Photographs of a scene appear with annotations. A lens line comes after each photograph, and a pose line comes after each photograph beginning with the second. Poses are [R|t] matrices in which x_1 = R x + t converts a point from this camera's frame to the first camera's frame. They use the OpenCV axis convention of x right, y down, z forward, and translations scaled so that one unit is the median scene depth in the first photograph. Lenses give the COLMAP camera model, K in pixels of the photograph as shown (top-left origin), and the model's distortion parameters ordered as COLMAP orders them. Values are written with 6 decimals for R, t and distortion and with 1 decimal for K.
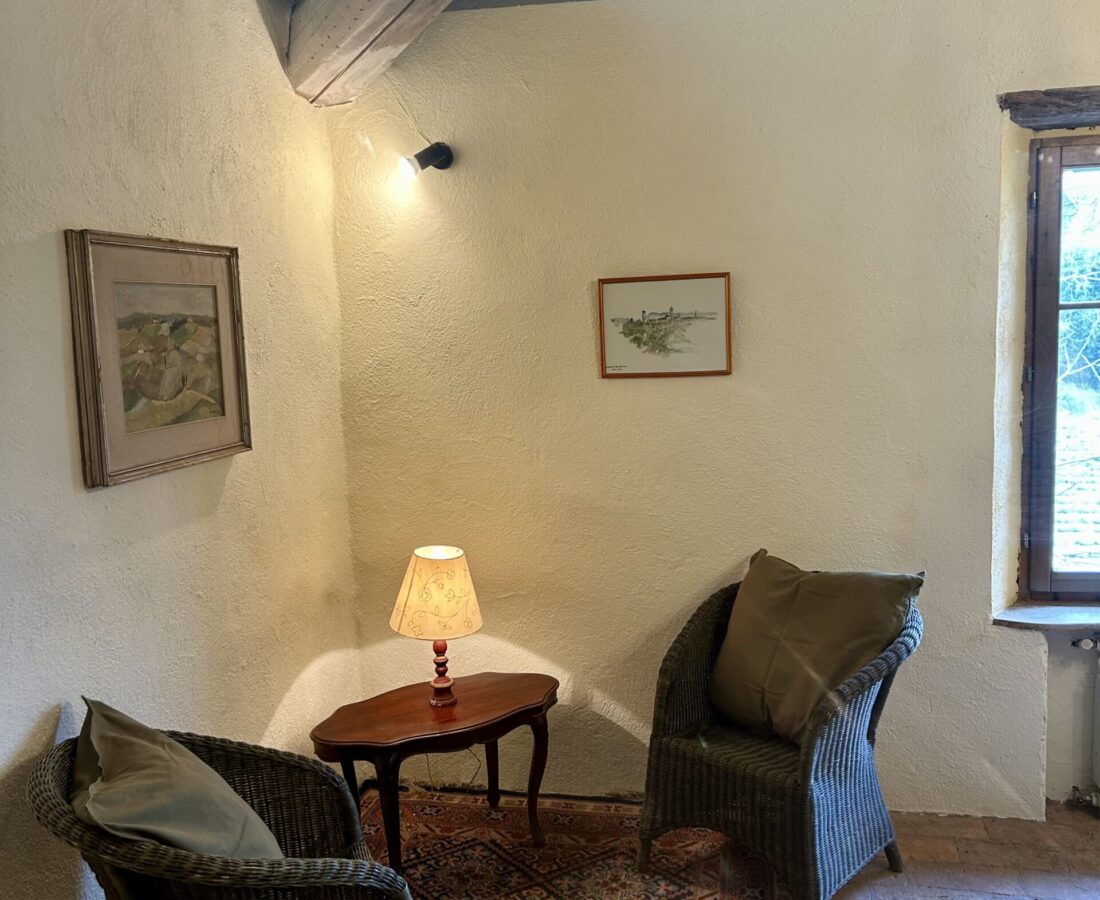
lens RADIAL K [[1069.7, 0, 550.0], [0, 1069.7, 450.0], [0, 0, 1]] dist [0.036341, -0.012188]
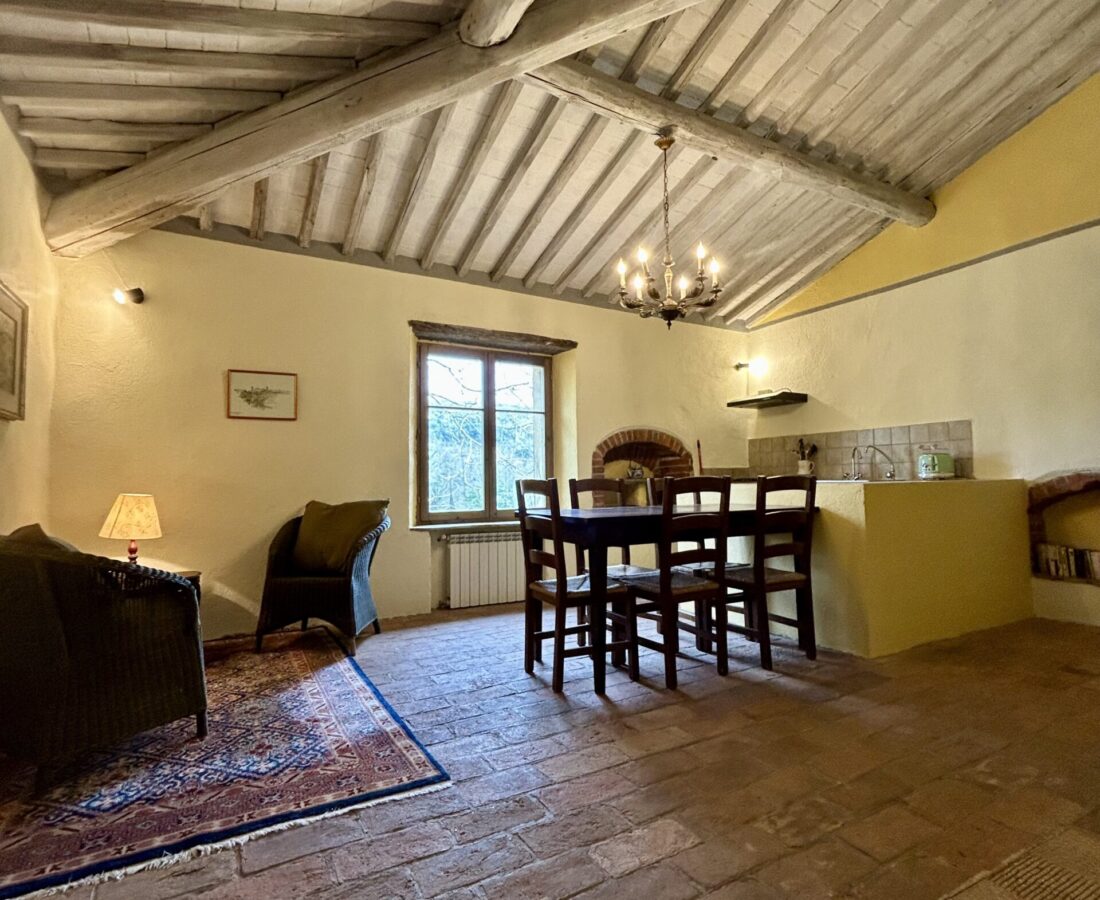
lens RADIAL K [[615.4, 0, 550.0], [0, 615.4, 450.0], [0, 0, 1]] dist [-0.008108, 0.000546]
pose [[0.741682, 0.072816, 0.666788, -0.276878], [0.074759, 0.978922, -0.190059, 0.265761], [-0.666573, 0.190812, 0.720605, -0.222402]]
